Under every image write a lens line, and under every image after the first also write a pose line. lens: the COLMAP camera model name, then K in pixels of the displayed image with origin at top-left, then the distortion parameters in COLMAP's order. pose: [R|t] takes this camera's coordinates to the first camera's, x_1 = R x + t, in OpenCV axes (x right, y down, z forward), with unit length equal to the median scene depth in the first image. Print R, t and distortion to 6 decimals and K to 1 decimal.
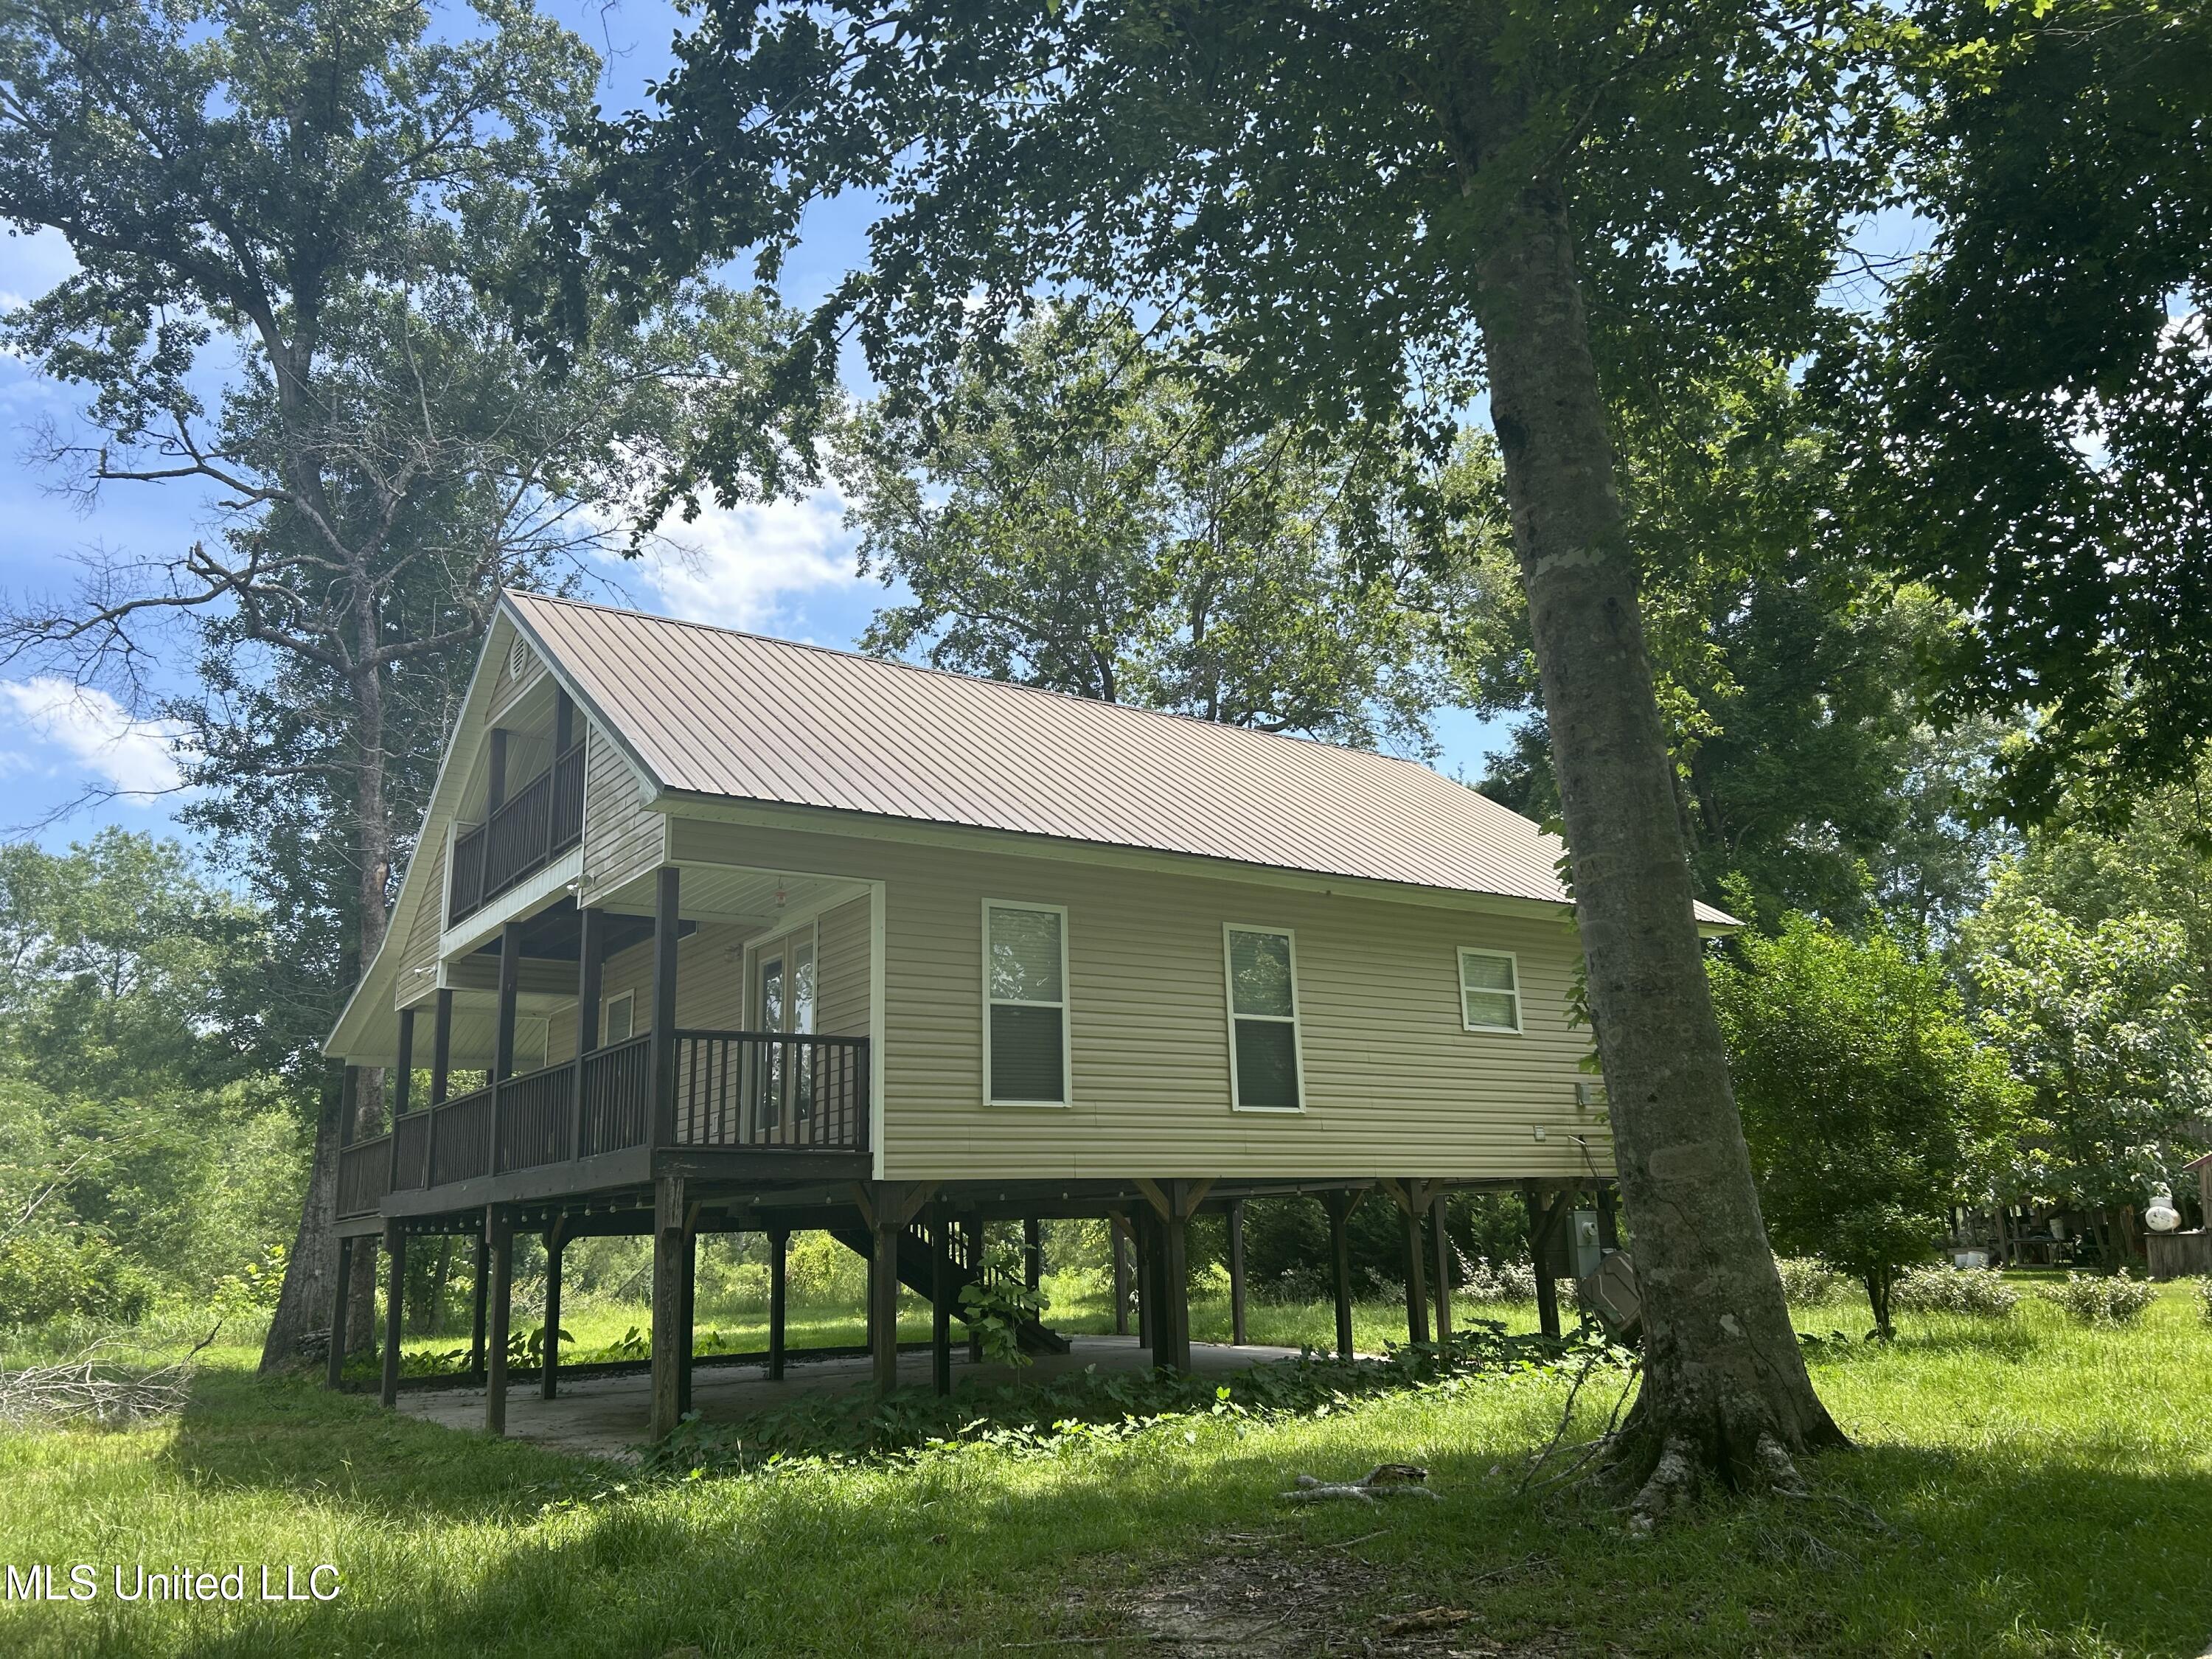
lens RADIAL K [[1652.7, 0, 1106.0], [0, 1652.7, 829.5], [0, 0, 1]] dist [0.120621, -0.138239]
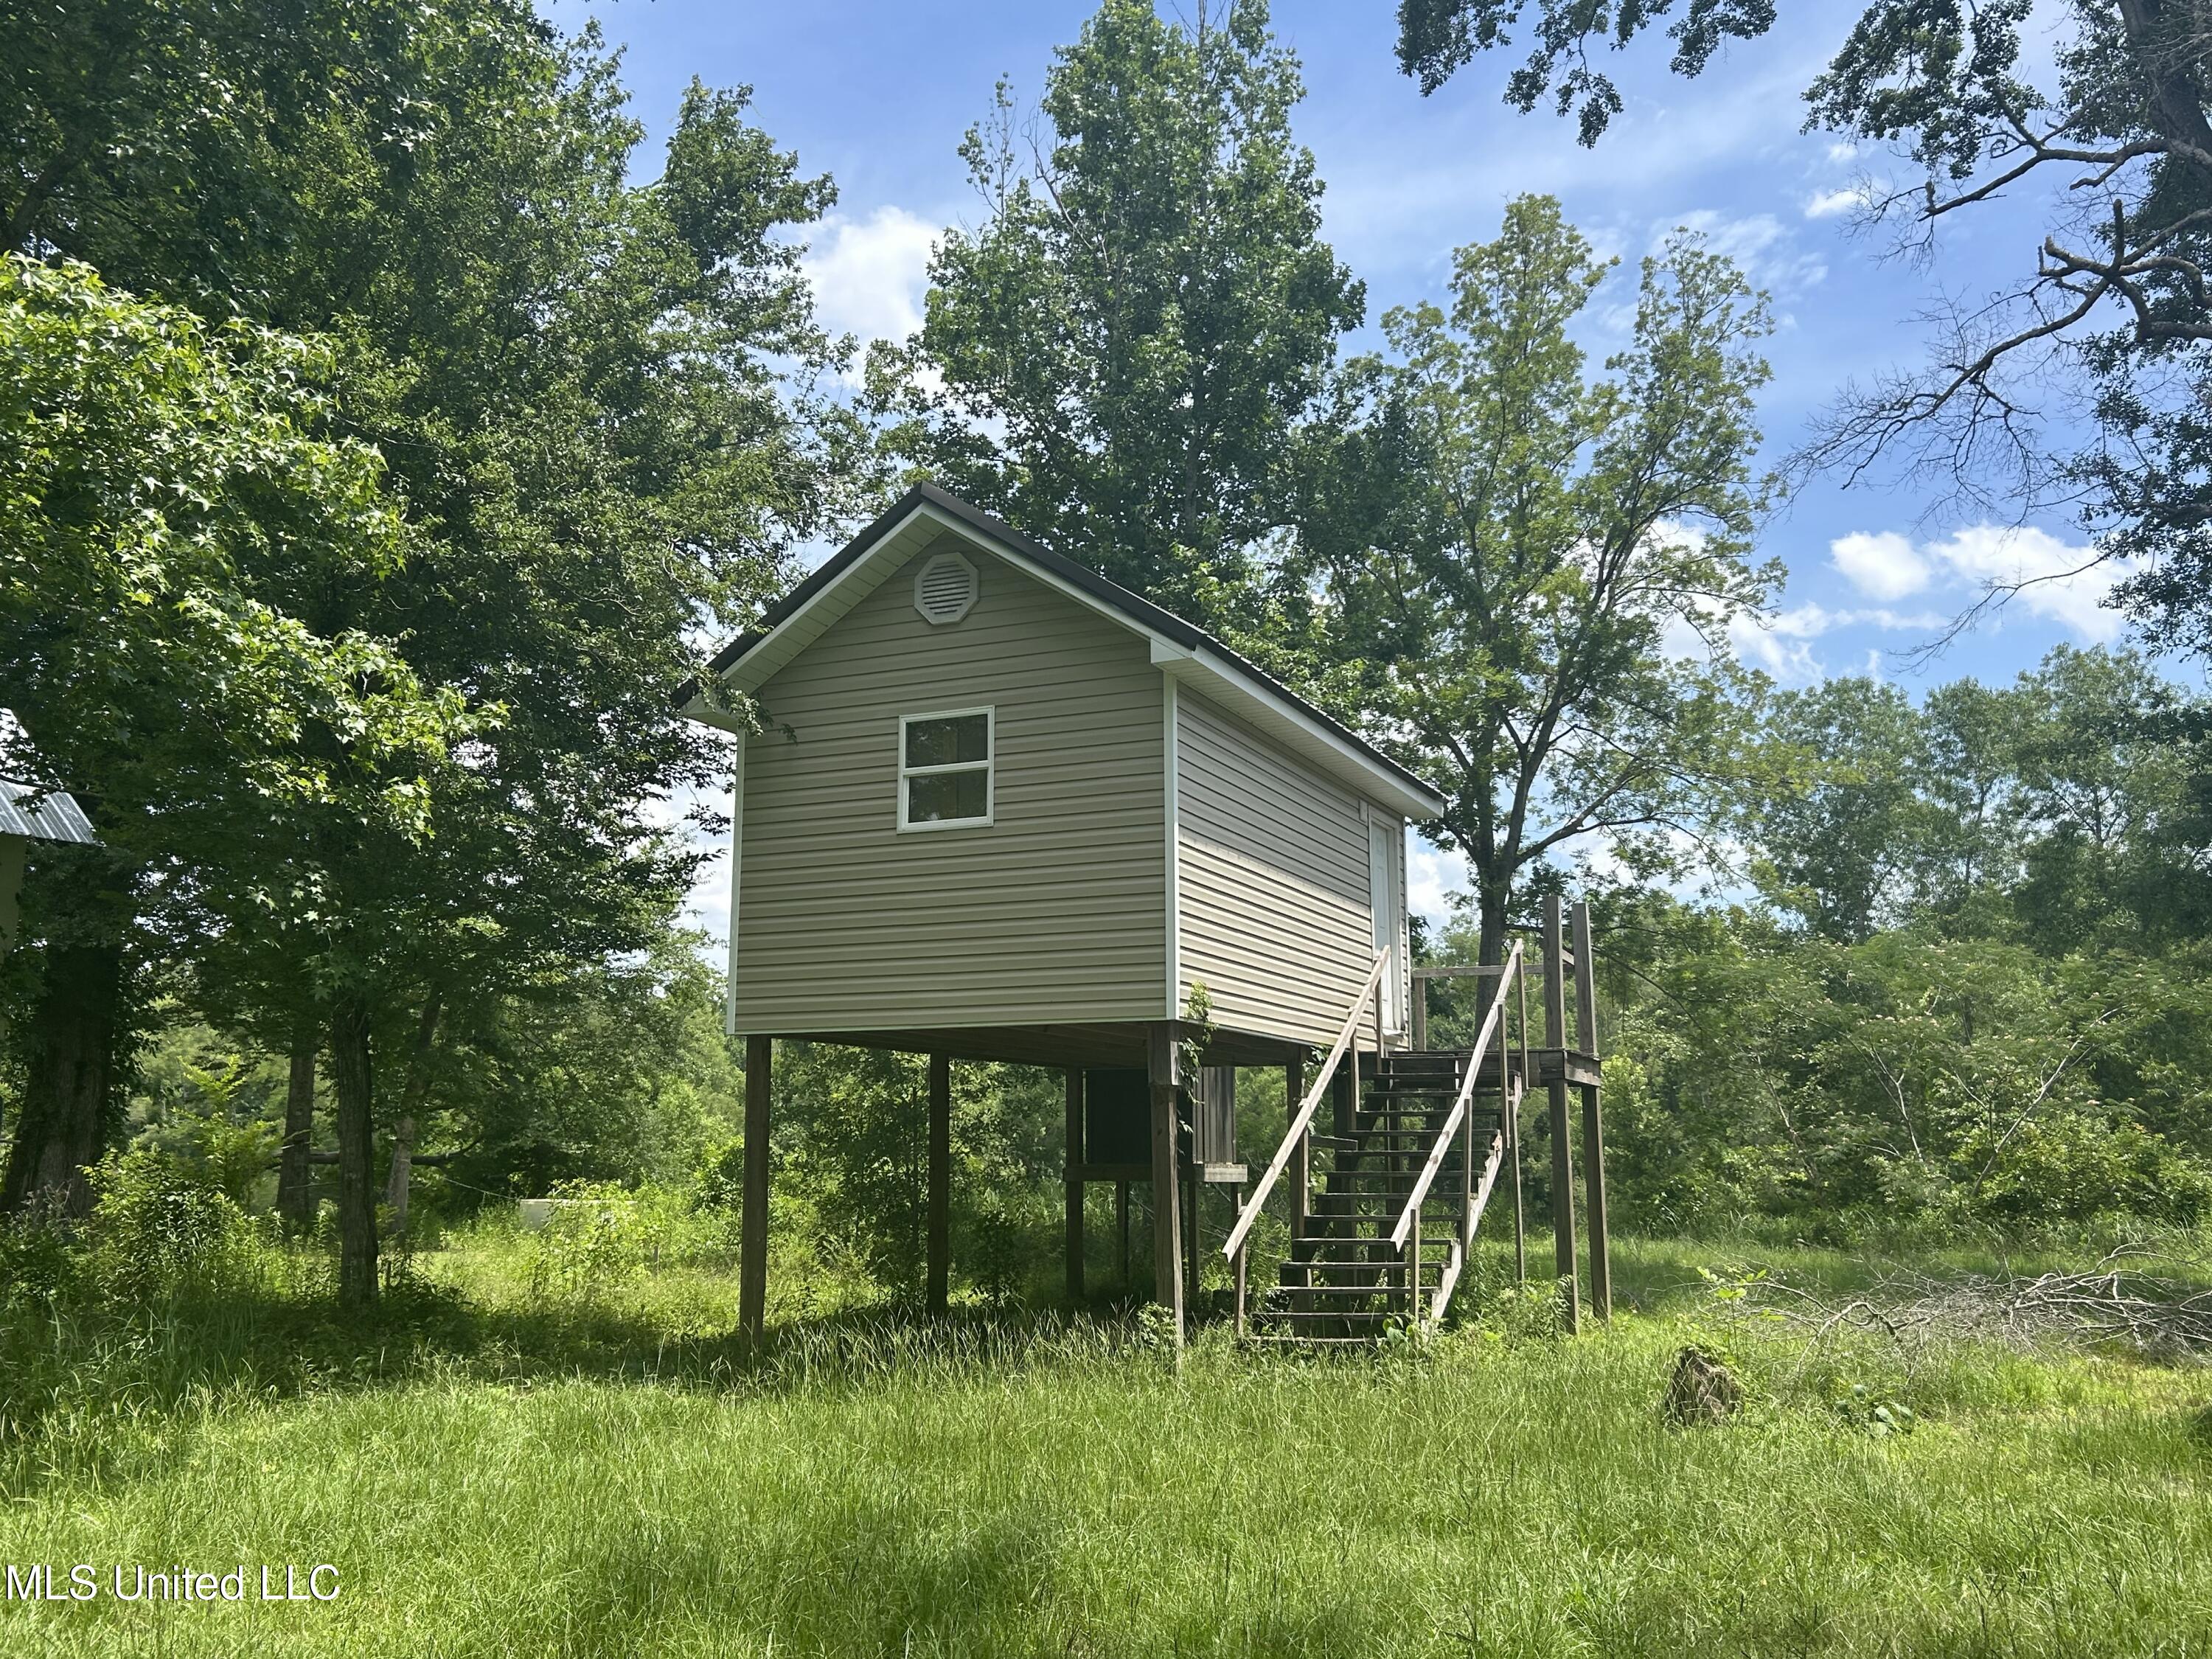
lens RADIAL K [[1912.7, 0, 1106.0], [0, 1912.7, 829.5], [0, 0, 1]] dist [0.030562, 0.000546]
pose [[0.514062, -0.125431, -0.848532, -0.032838], [0.195027, 0.980432, -0.026776, 0.028485], [0.835287, -0.151722, 0.528466, 0.105692]]
